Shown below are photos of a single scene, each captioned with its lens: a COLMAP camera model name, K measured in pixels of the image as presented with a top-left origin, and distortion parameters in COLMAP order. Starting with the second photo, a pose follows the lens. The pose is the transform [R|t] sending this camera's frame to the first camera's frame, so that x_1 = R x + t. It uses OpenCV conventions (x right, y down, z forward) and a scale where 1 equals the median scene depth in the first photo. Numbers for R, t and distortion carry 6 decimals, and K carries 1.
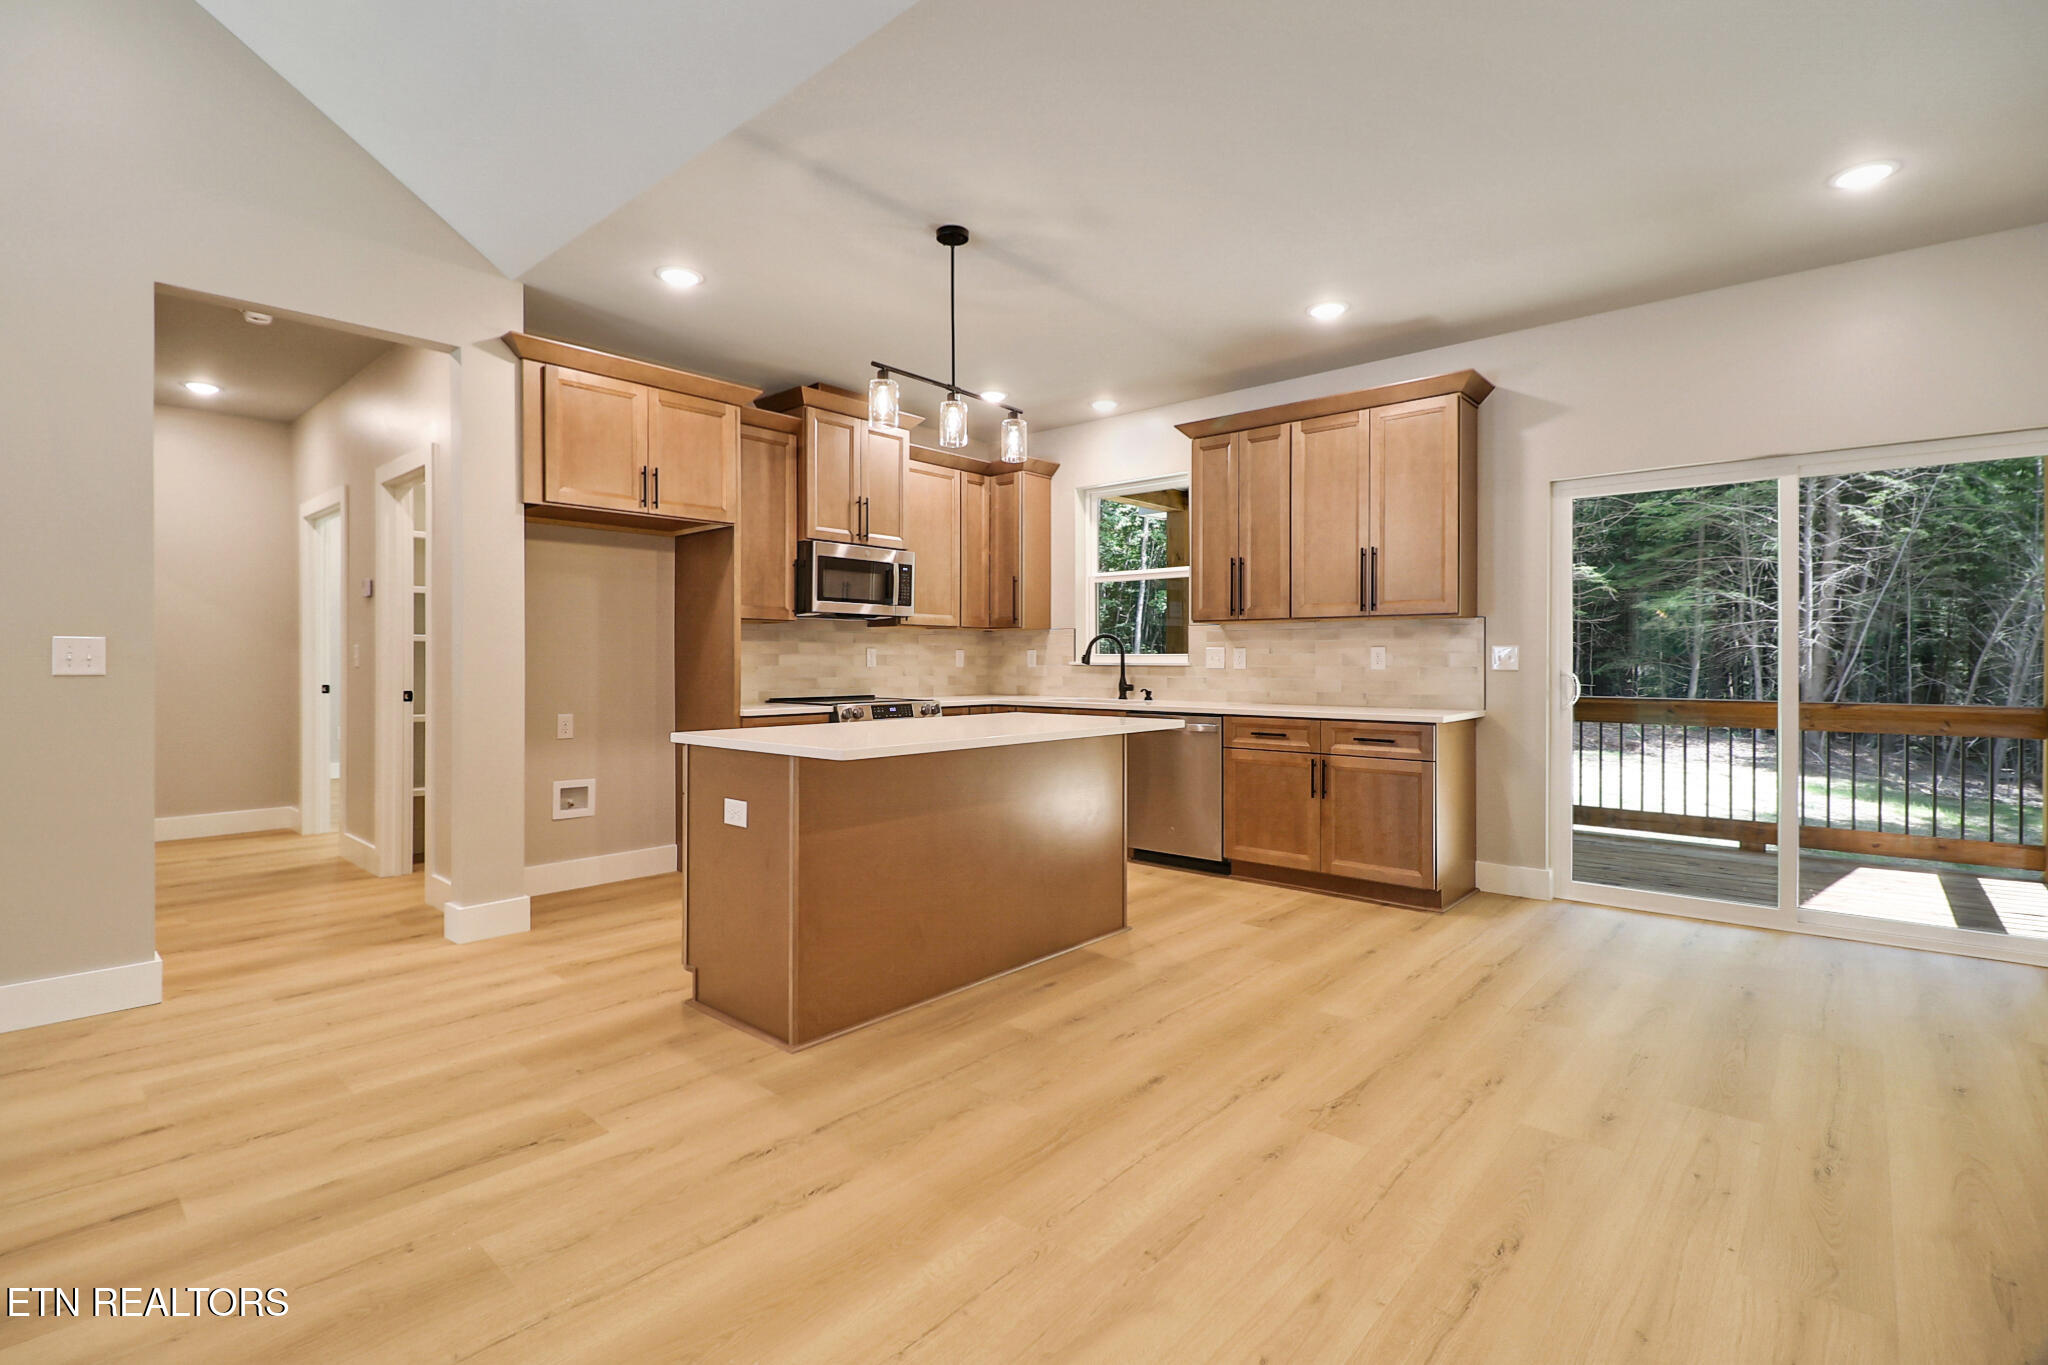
lens RADIAL K [[944.1, 0, 1021.3], [0, 944.1, 661.8], [0, 0, 1]] dist [-0.025298, -0.000932]
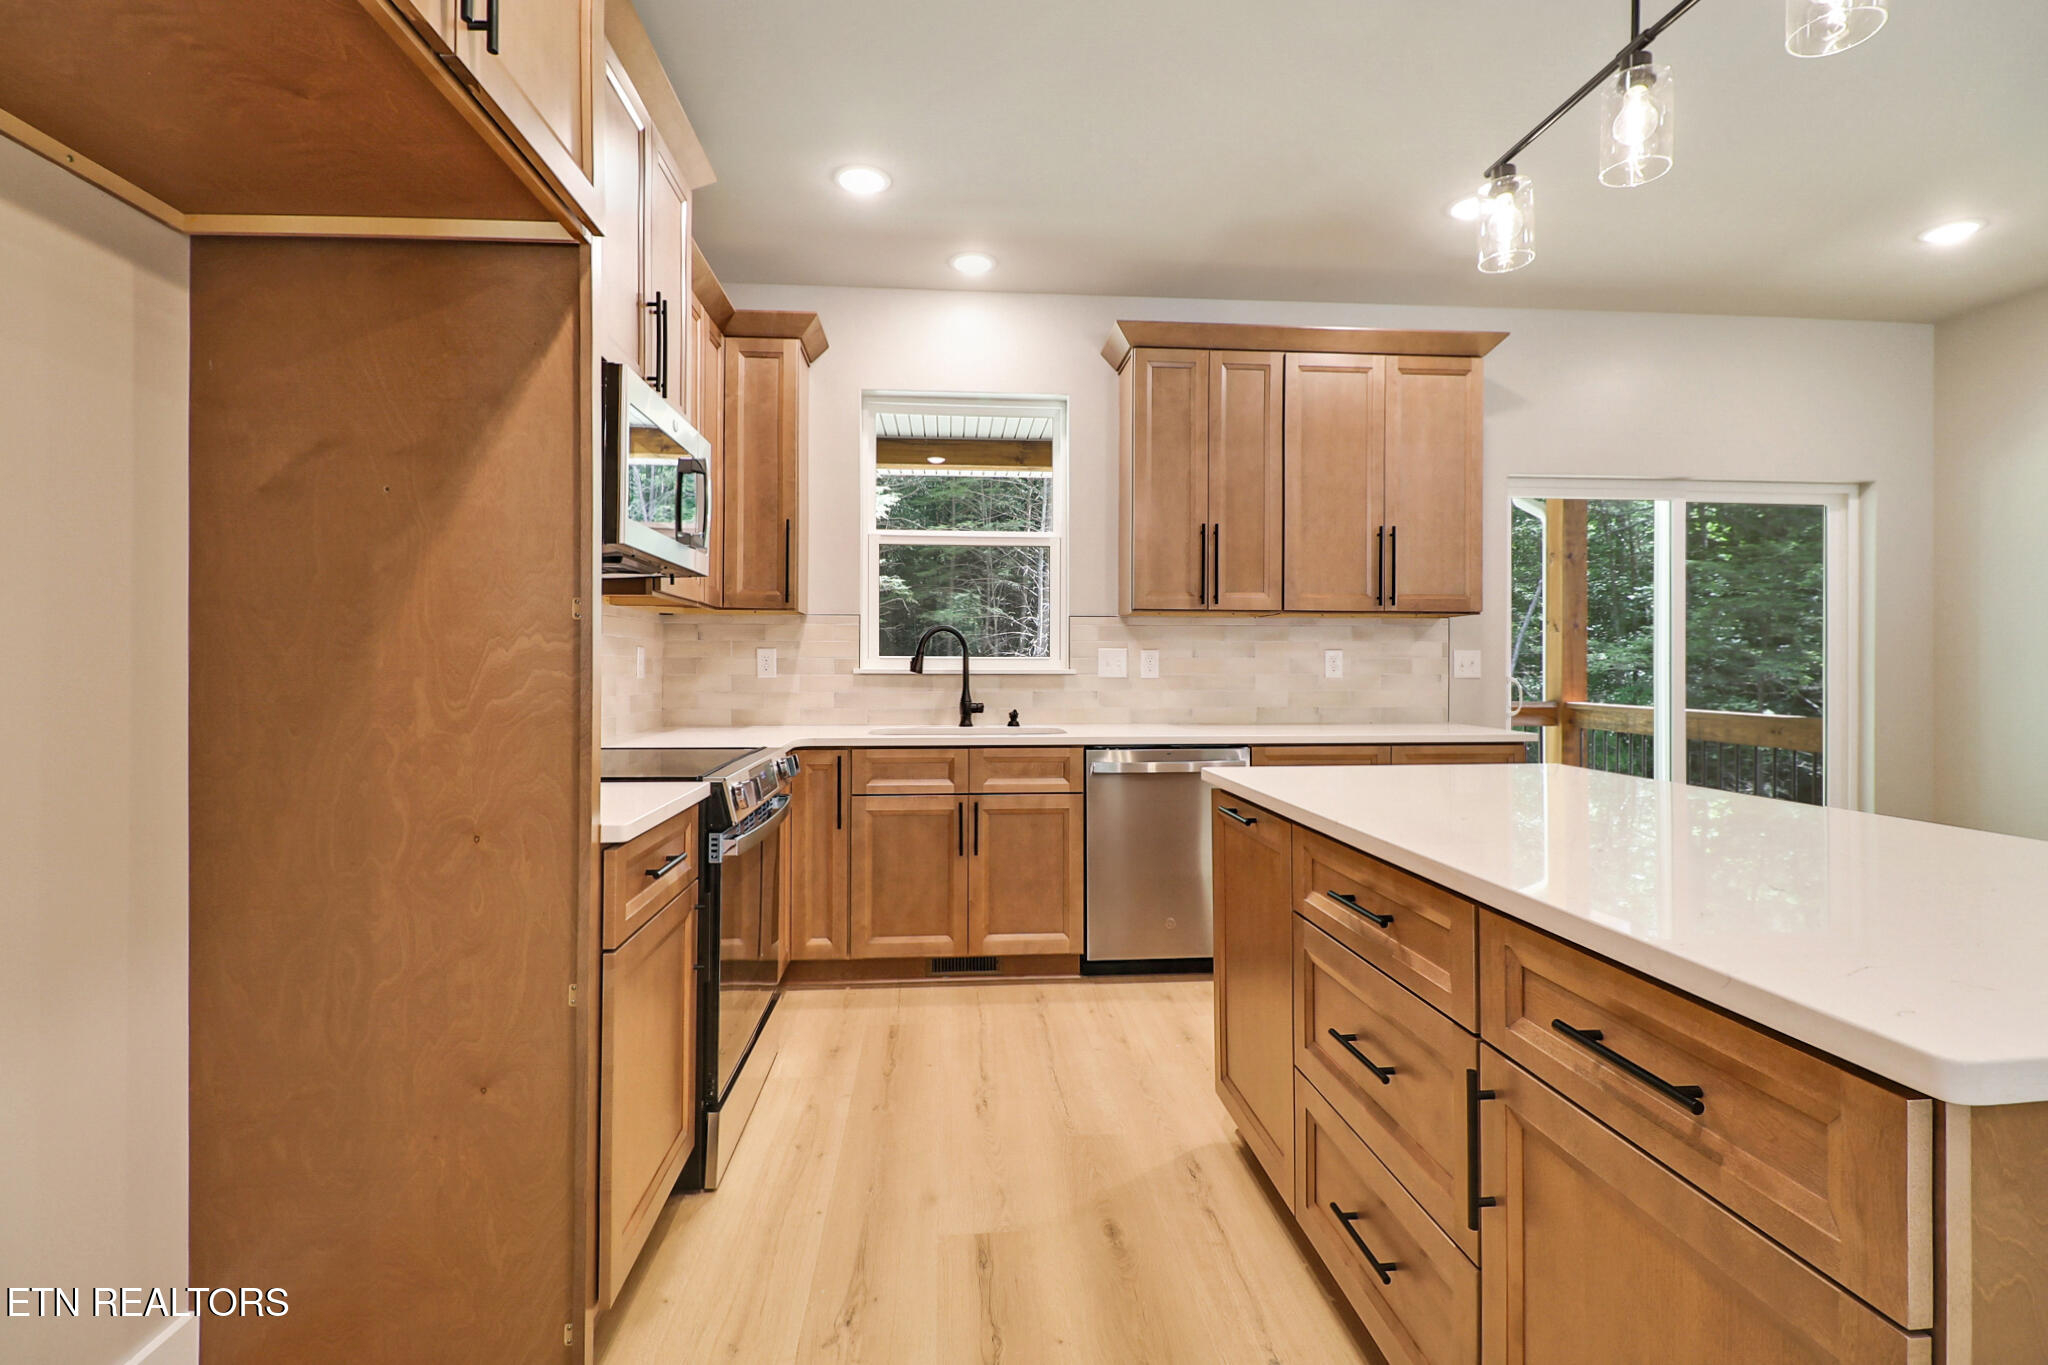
lens RADIAL K [[944.1, 0, 1021.3], [0, 944.1, 661.8], [0, 0, 1]] dist [-0.025298, -0.000932]
pose [[0.688116, 0.003300, 0.725593, -0.391391], [0.000032, 0.999990, -0.004578, -0.001936], [-0.725601, 0.003174, 0.688109, 0.609098]]
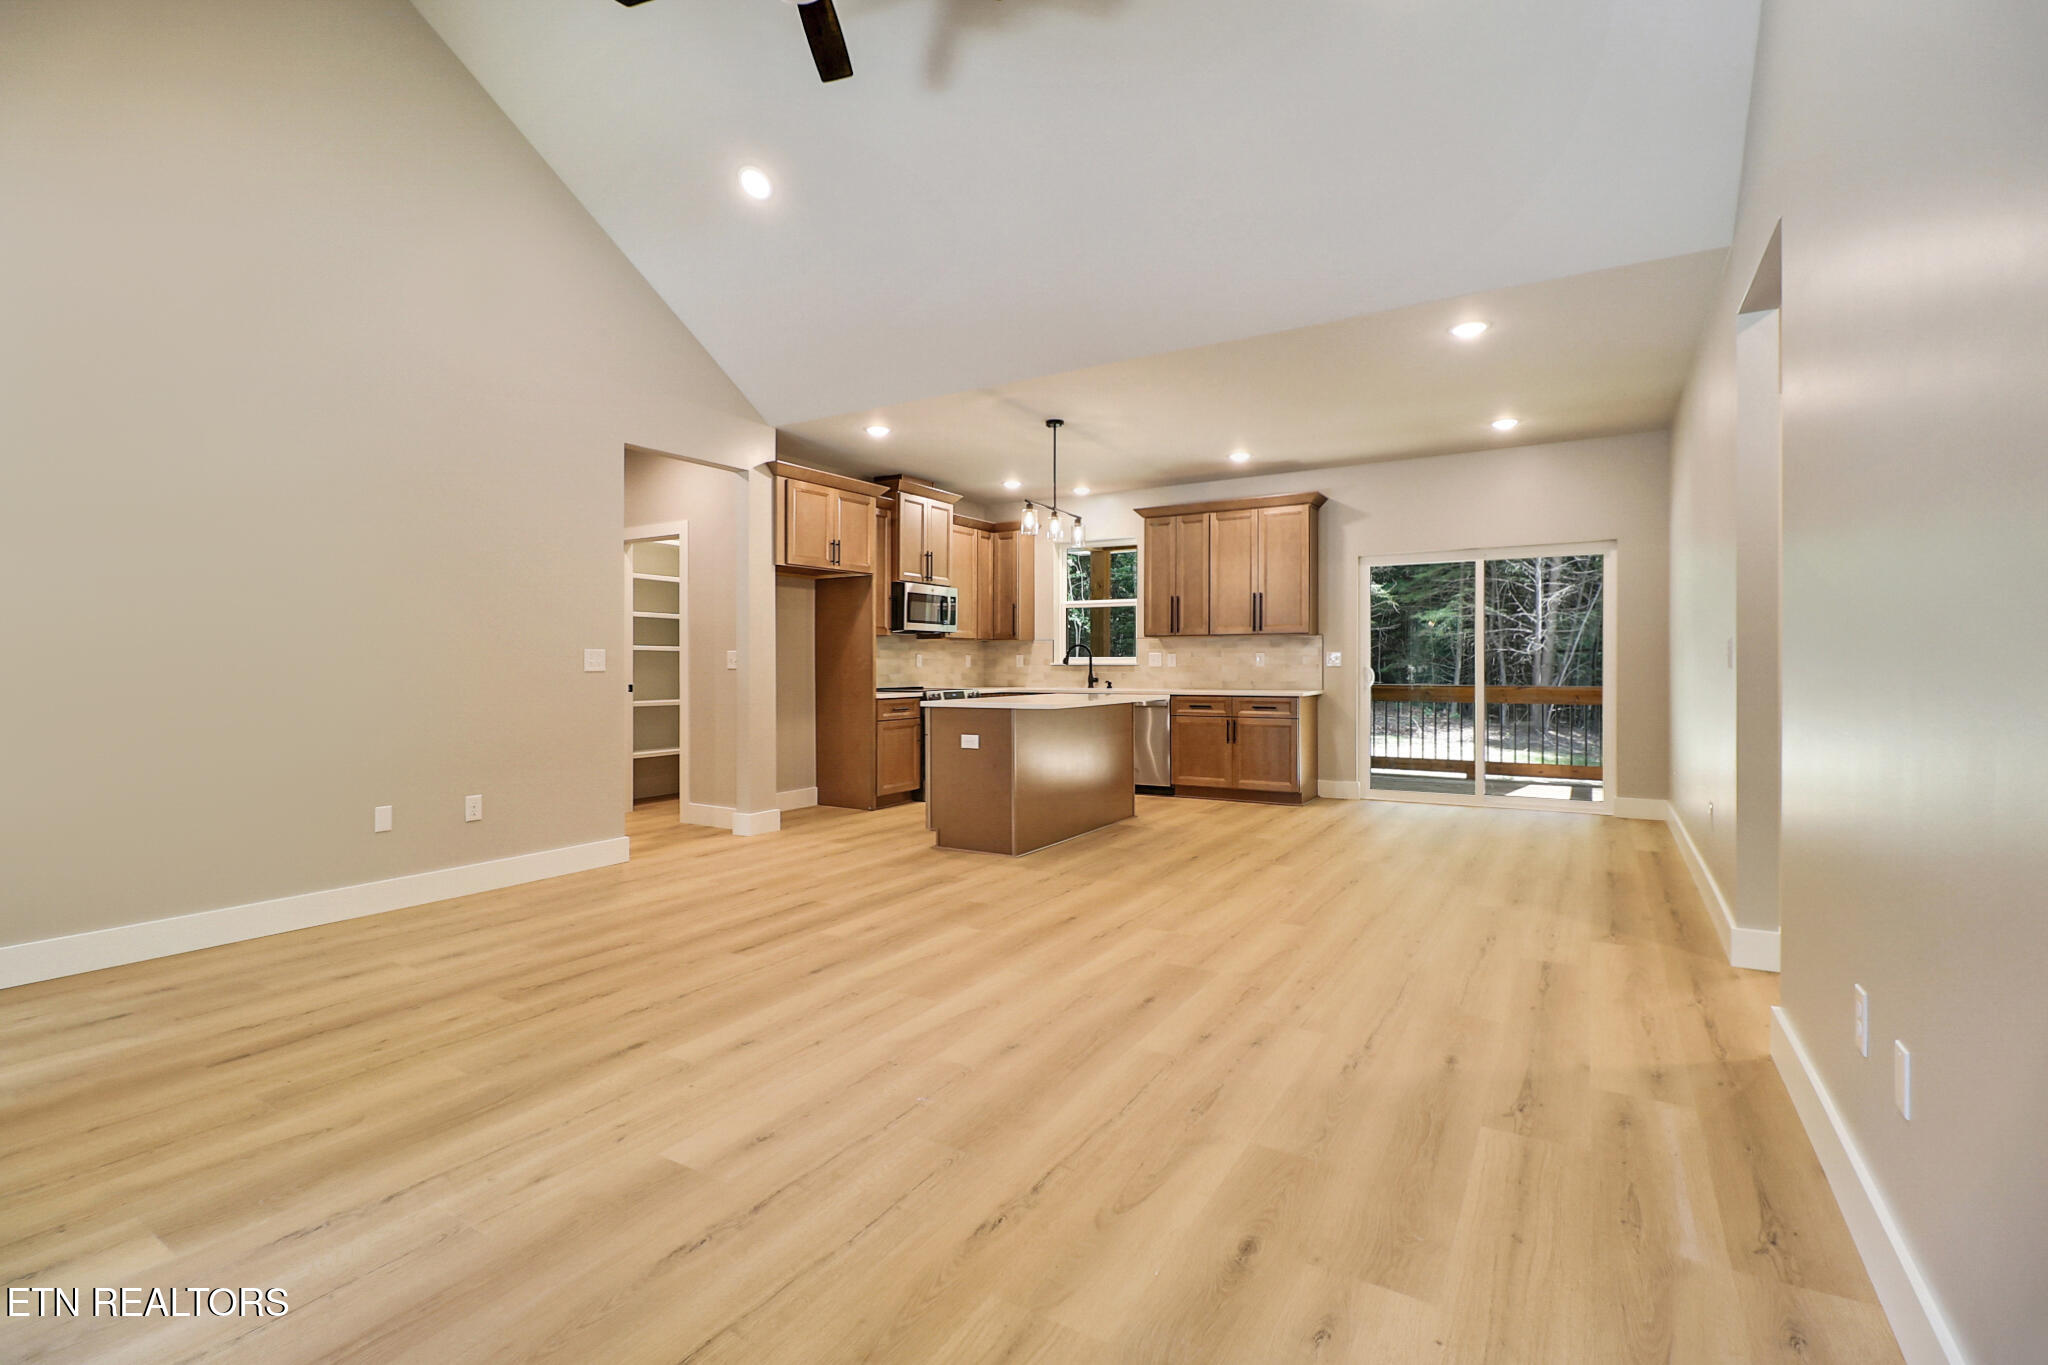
lens RADIAL K [[939.9, 0, 1024.0], [0, 939.9, 682.5], [0, 0, 1]] dist [-0.050154, -0.000121]
pose [[0.983091, -0.007942, 0.182943, -0.307502], [0.004594, 0.999814, 0.018714, 0.003509], [-0.183058, -0.017557, 0.982945, -0.498712]]
